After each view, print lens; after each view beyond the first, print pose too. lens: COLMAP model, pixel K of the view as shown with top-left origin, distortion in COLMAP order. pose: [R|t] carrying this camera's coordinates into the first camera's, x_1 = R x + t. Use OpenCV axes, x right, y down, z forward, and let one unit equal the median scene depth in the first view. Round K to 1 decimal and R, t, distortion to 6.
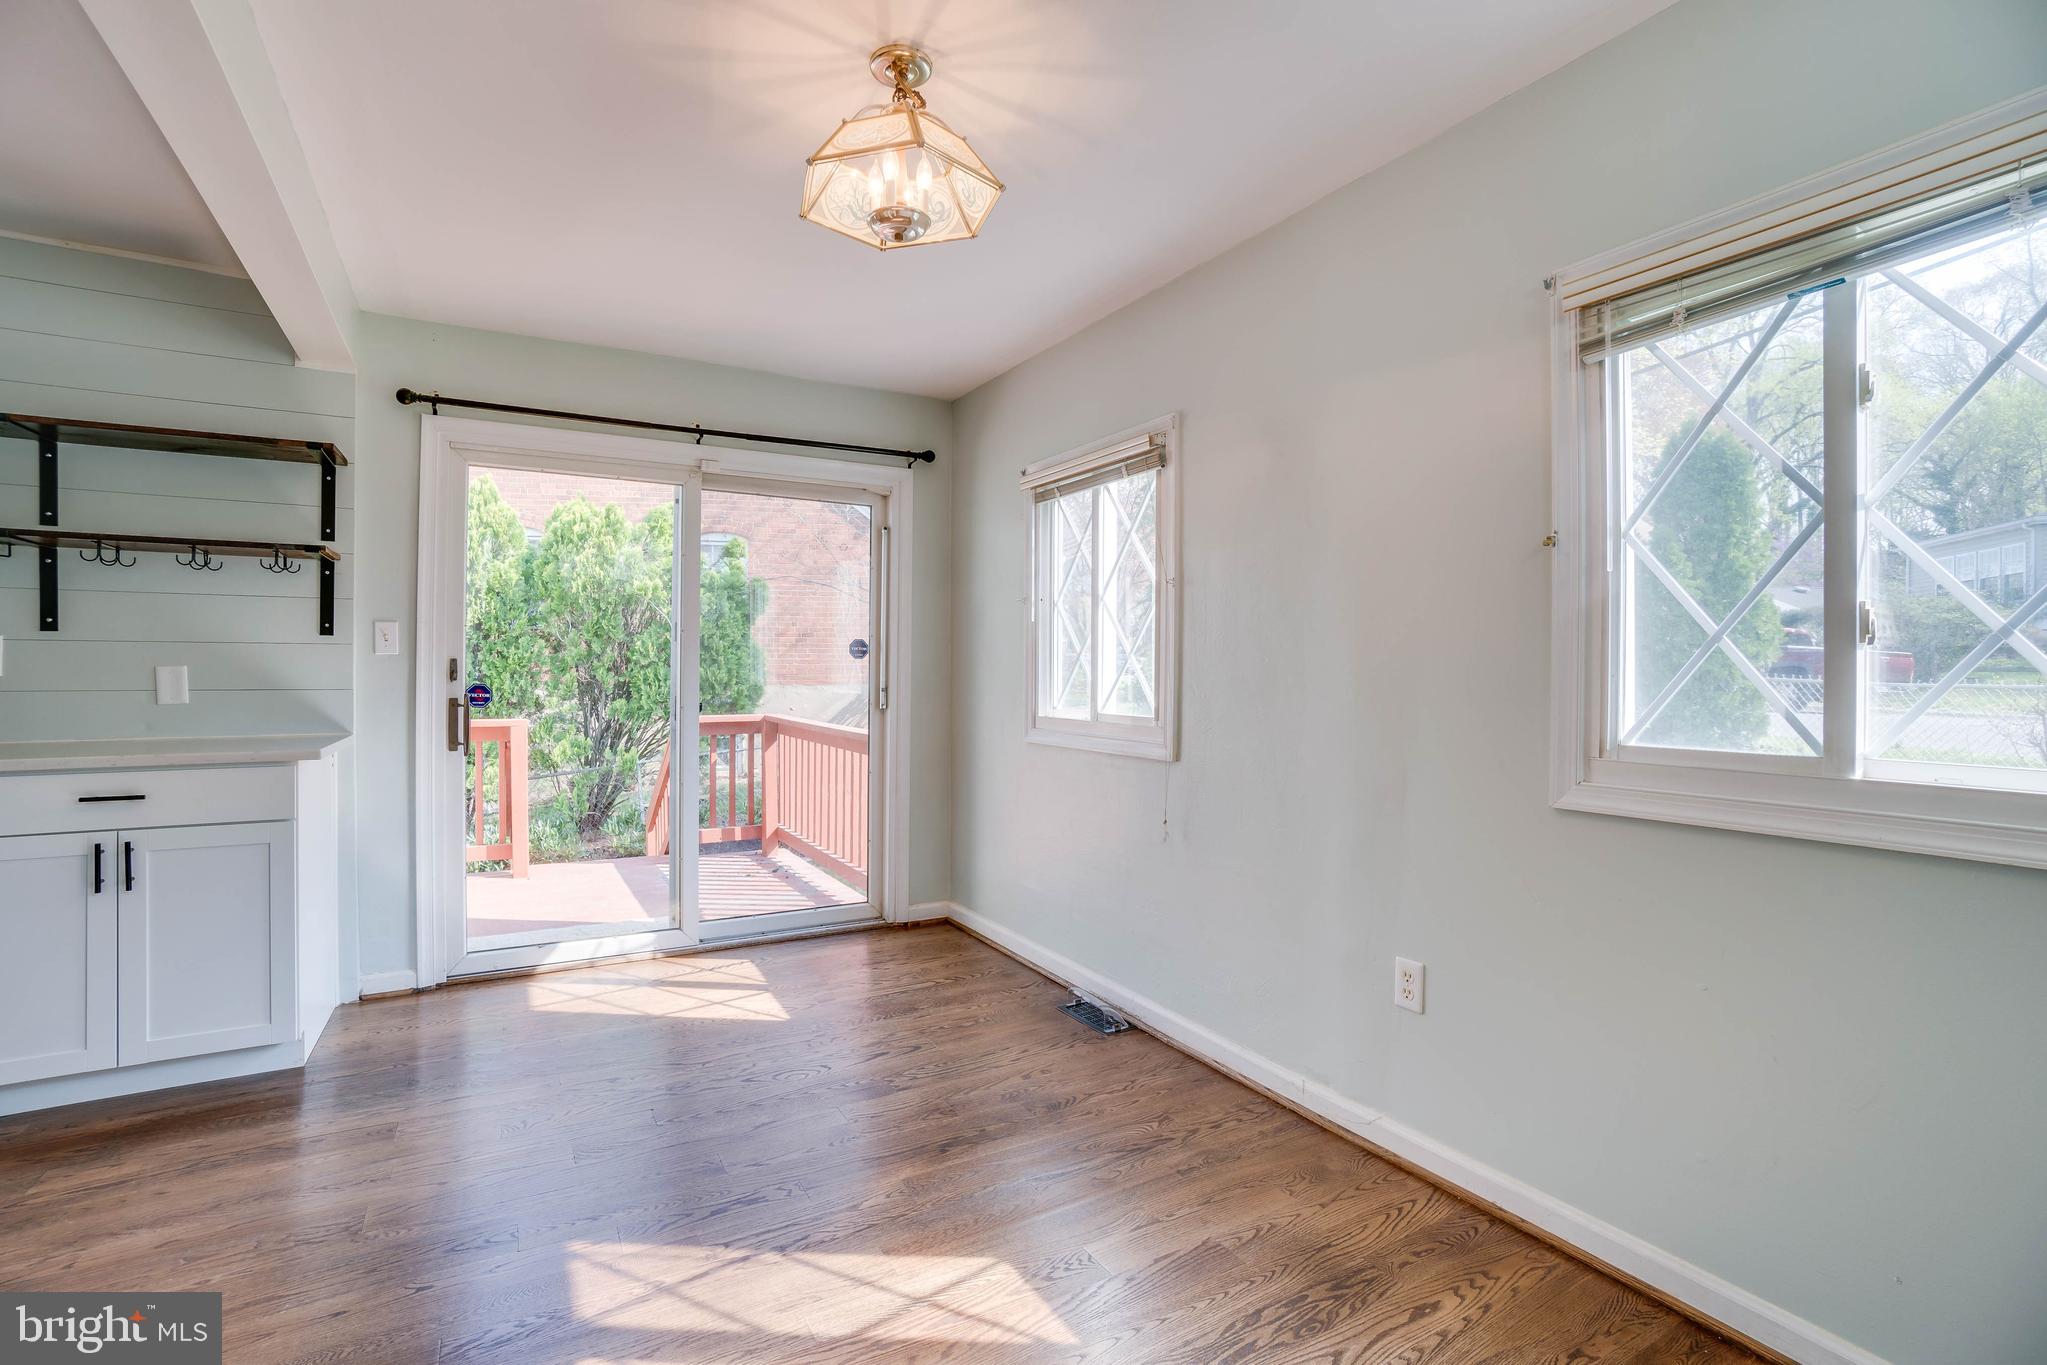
lens RADIAL K [[899.0, 0, 998.8], [0, 899.0, 672.2], [0, 0, 1]] dist [-0.049829, 0.013369]
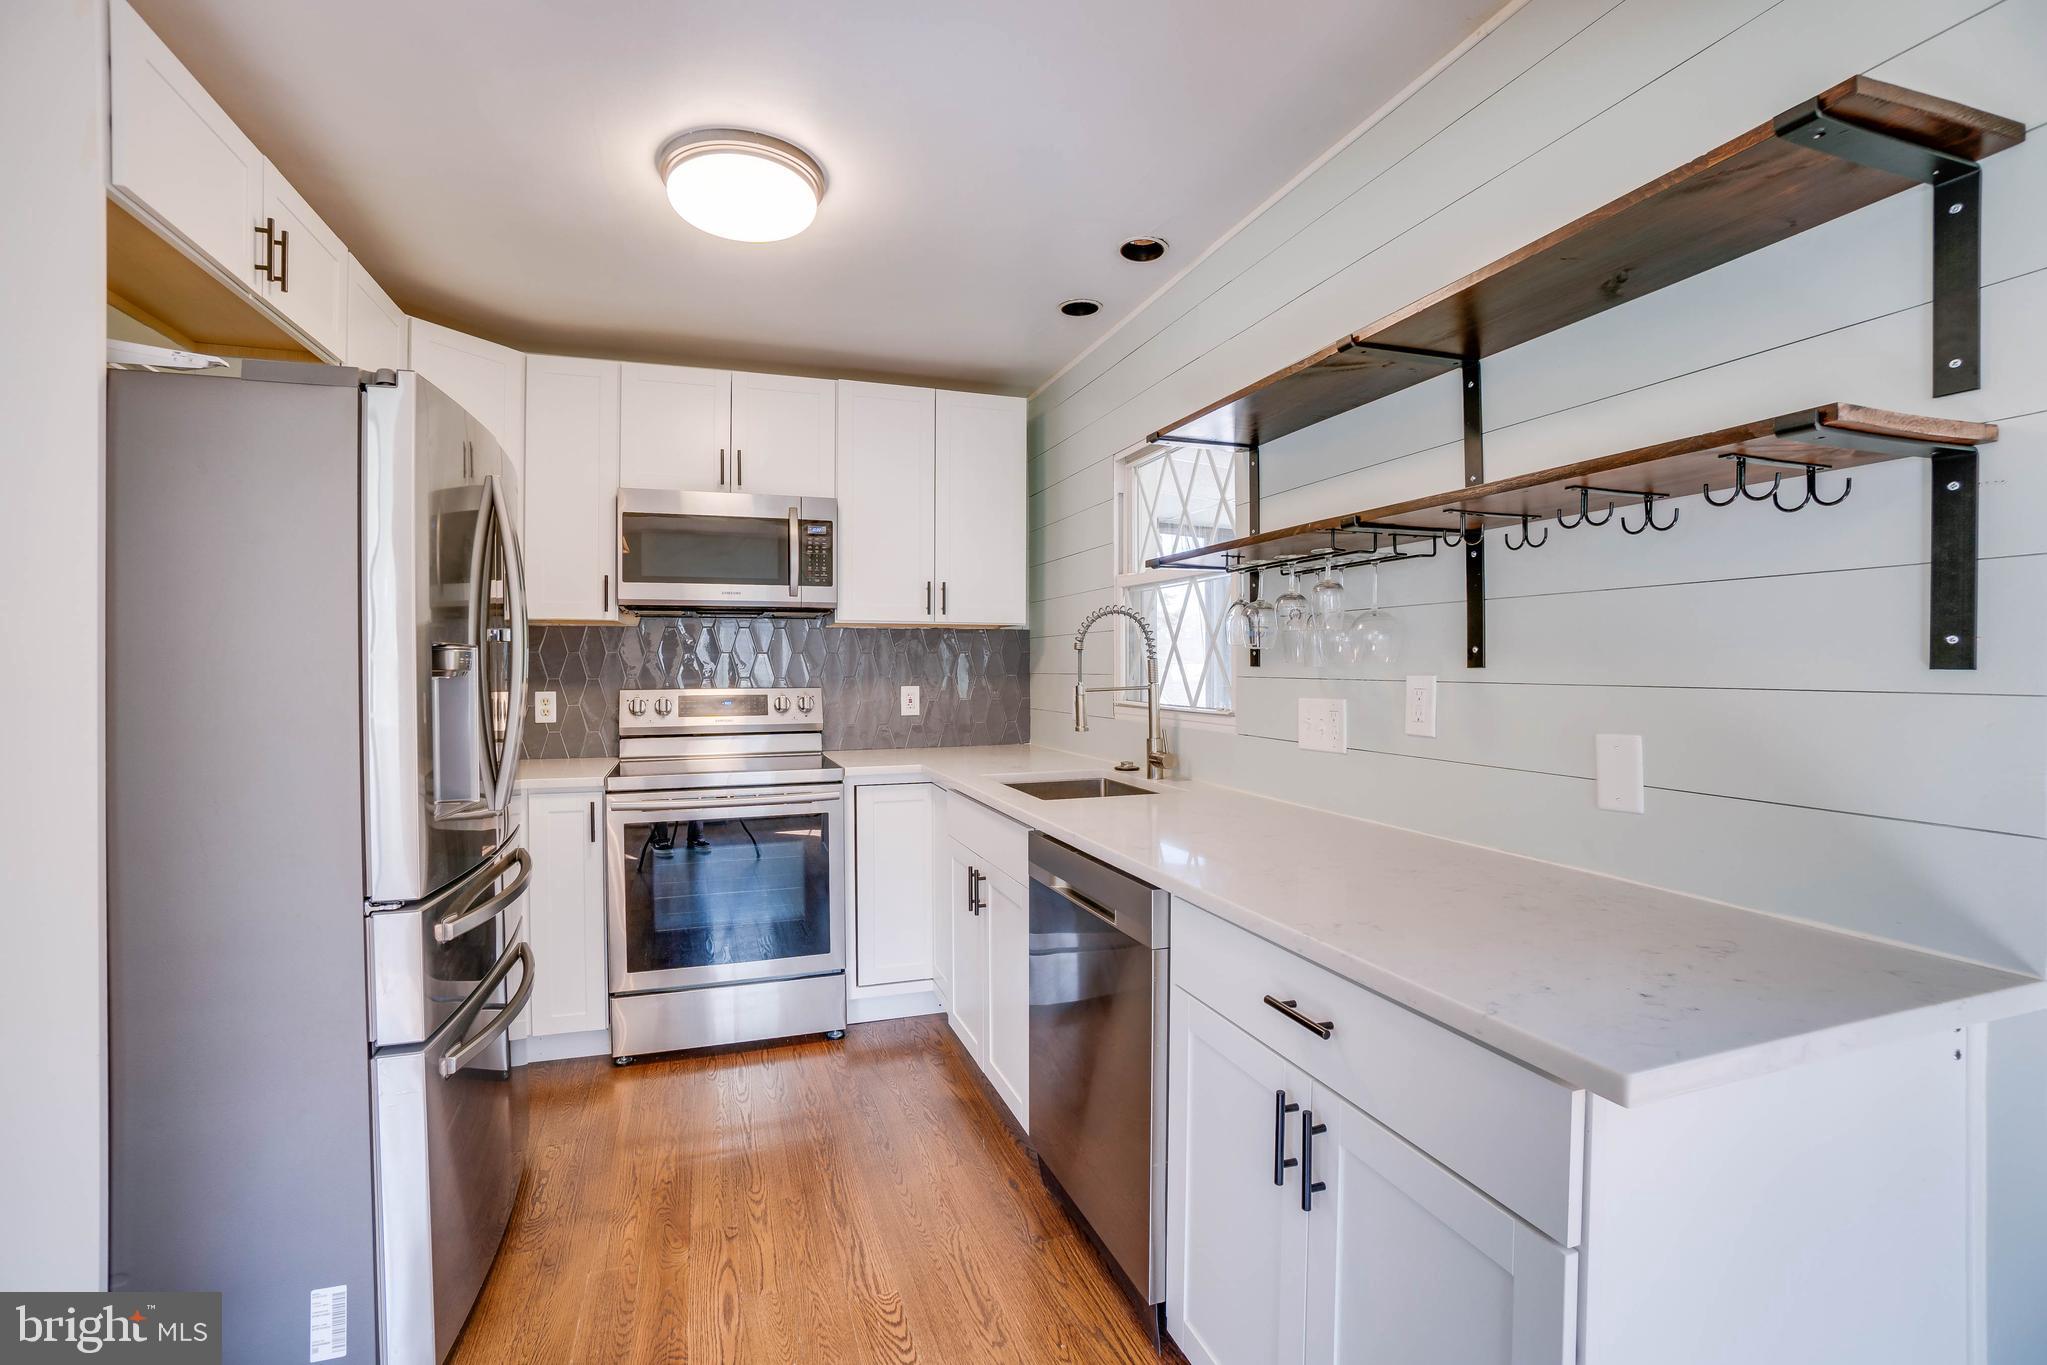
lens RADIAL K [[899.0, 0, 997.1], [0, 899.0, 673.2], [0, 0, 1]] dist [-0.049829, 0.013369]
pose [[-0.186576, 0.007101, -0.982415, -0.348452], [-0.000645, 0.999973, 0.007351, -0.041017], [0.982440, 0.002005, -0.186567, 0.662801]]
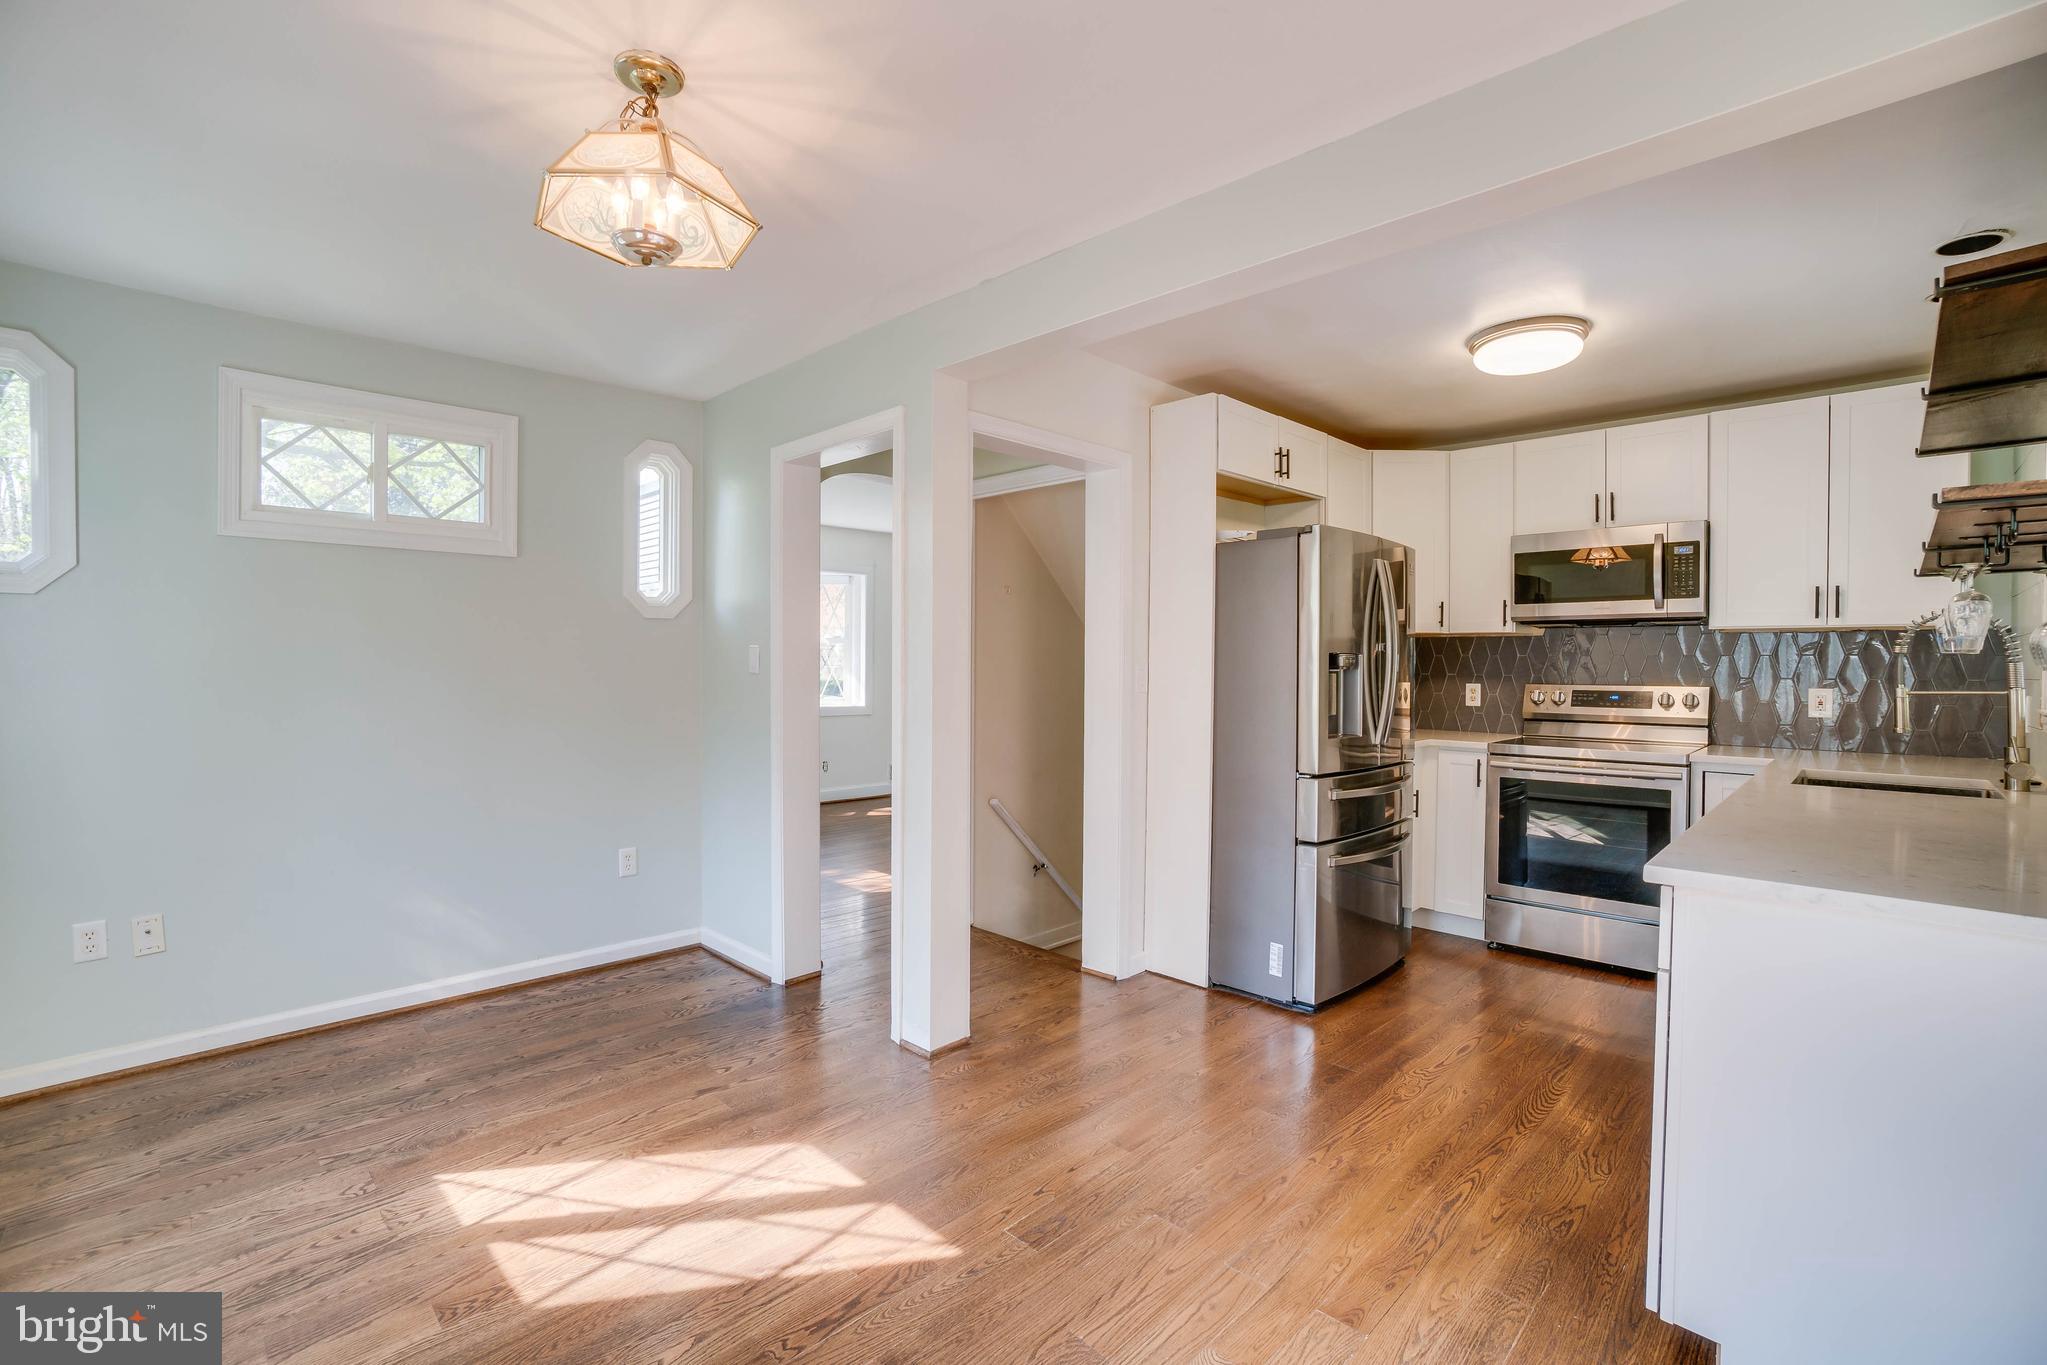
lens RADIAL K [[899.0, 0, 1011.8], [0, 899.0, 672.0], [0, 0, 1]] dist [-0.049829, 0.013369]
pose [[-0.961963, -0.006494, -0.273102, -0.140509], [-0.009876, 0.999891, 0.011012, -0.039443], [0.273000, 0.013291, -0.961922, 1.158392]]
